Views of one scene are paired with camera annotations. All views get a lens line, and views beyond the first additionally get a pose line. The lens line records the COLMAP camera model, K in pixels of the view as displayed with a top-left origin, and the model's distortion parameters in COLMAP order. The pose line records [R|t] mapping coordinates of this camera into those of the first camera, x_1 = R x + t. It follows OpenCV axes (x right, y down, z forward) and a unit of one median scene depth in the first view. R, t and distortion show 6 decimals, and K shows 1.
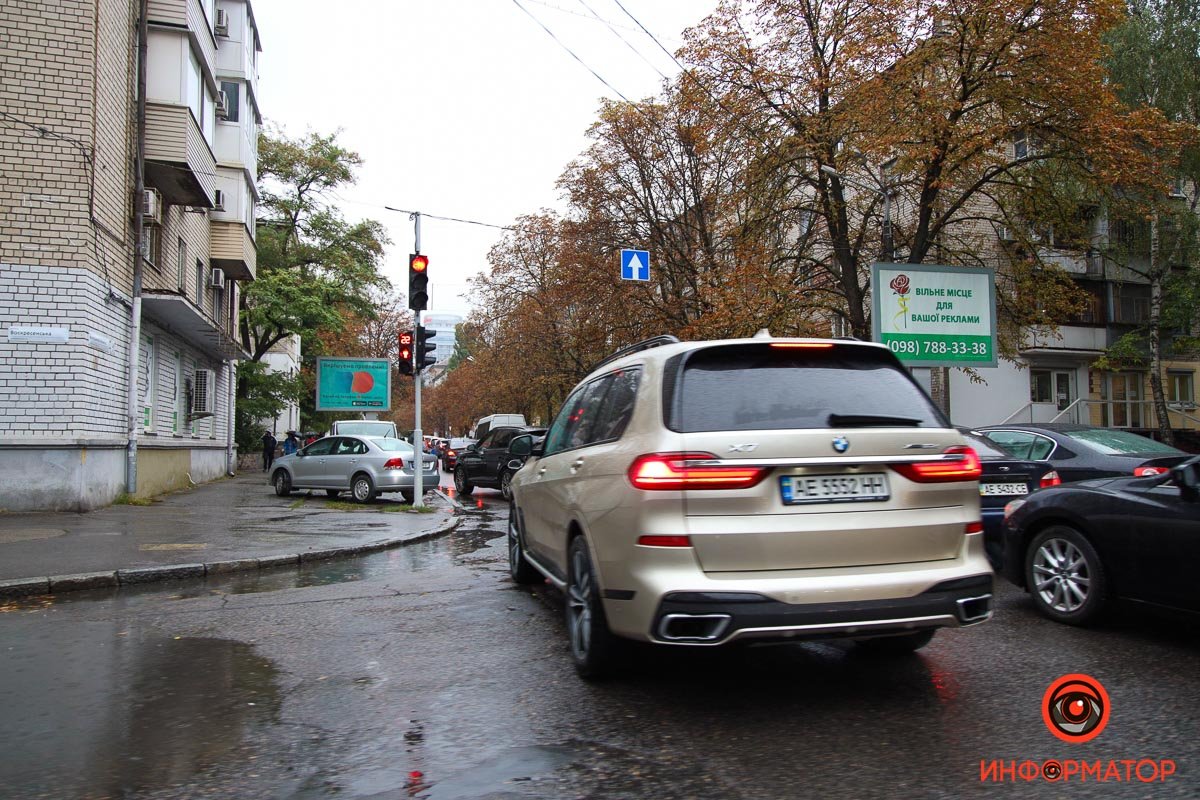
lens RADIAL K [[811.8, 0, 596.6], [0, 811.8, 405.5], [0, 0, 1]] dist [0.005393, 0.008878]
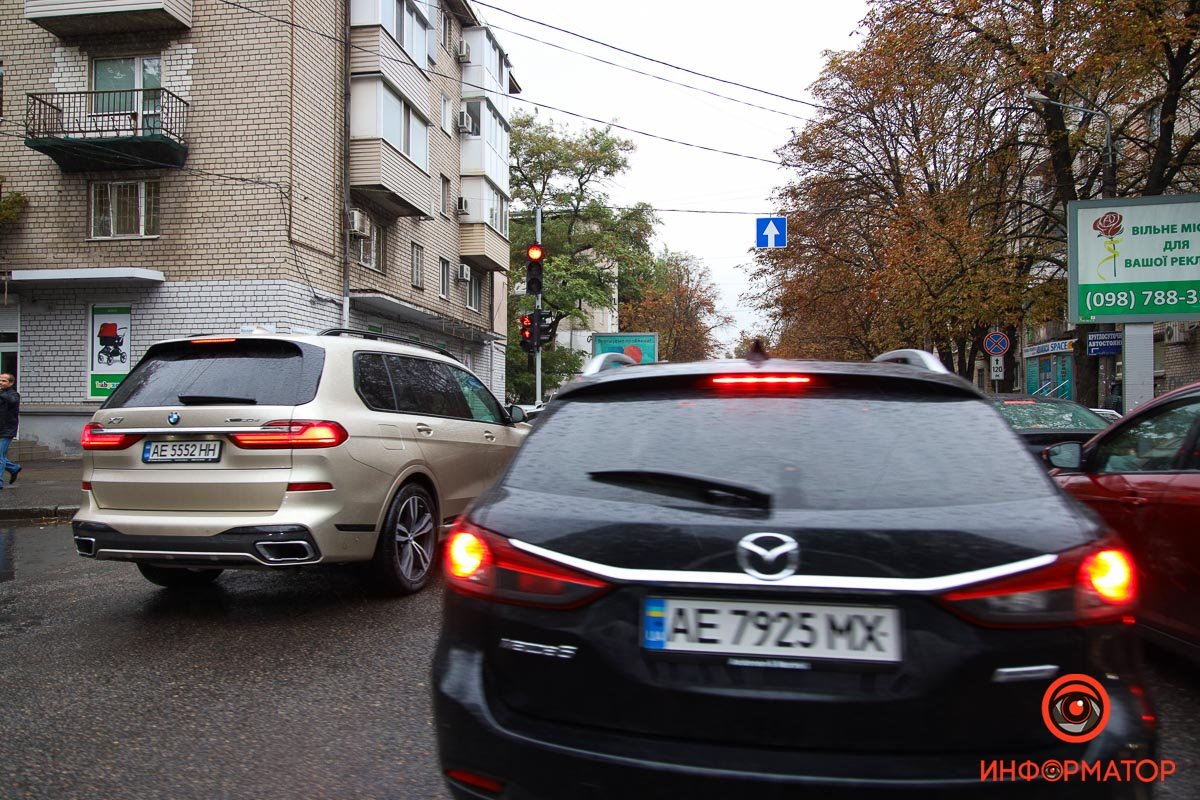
lens RADIAL K [[811.8, 0, 604.1], [0, 811.8, 405.7], [0, 0, 1]] dist [0.005393, 0.008878]
pose [[0.903651, 0.000124, -0.428270, 0.337390], [0.016487, 0.999249, 0.035077, -0.001597], [0.427953, -0.038758, 0.902970, 0.024423]]
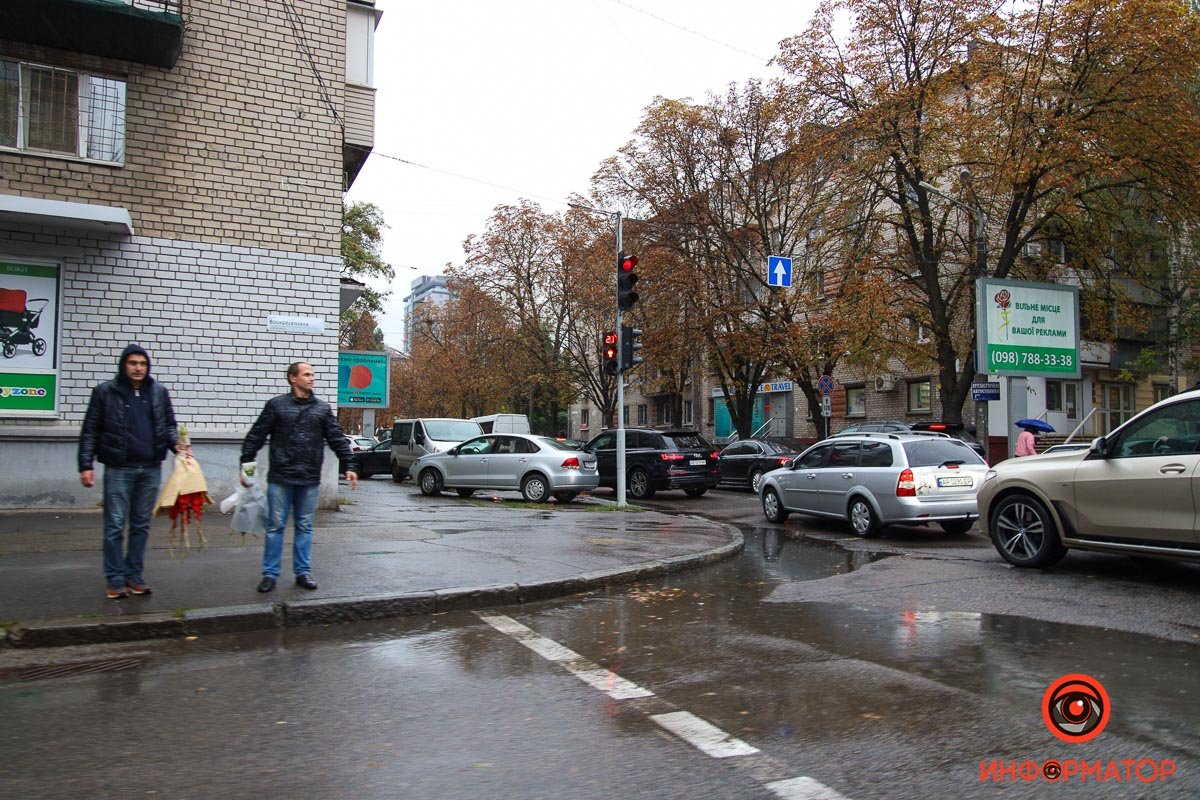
lens RADIAL K [[860.5, 0, 603.7], [0, 860.5, 400.3], [0, 0, 1]] dist [0.026392, -0.001598]
pose [[0.987621, 0.018822, 0.155727, -0.402474], [-0.017813, 0.999810, -0.007875, 0.002801], [-0.155846, 0.005003, 0.987769, -0.045313]]
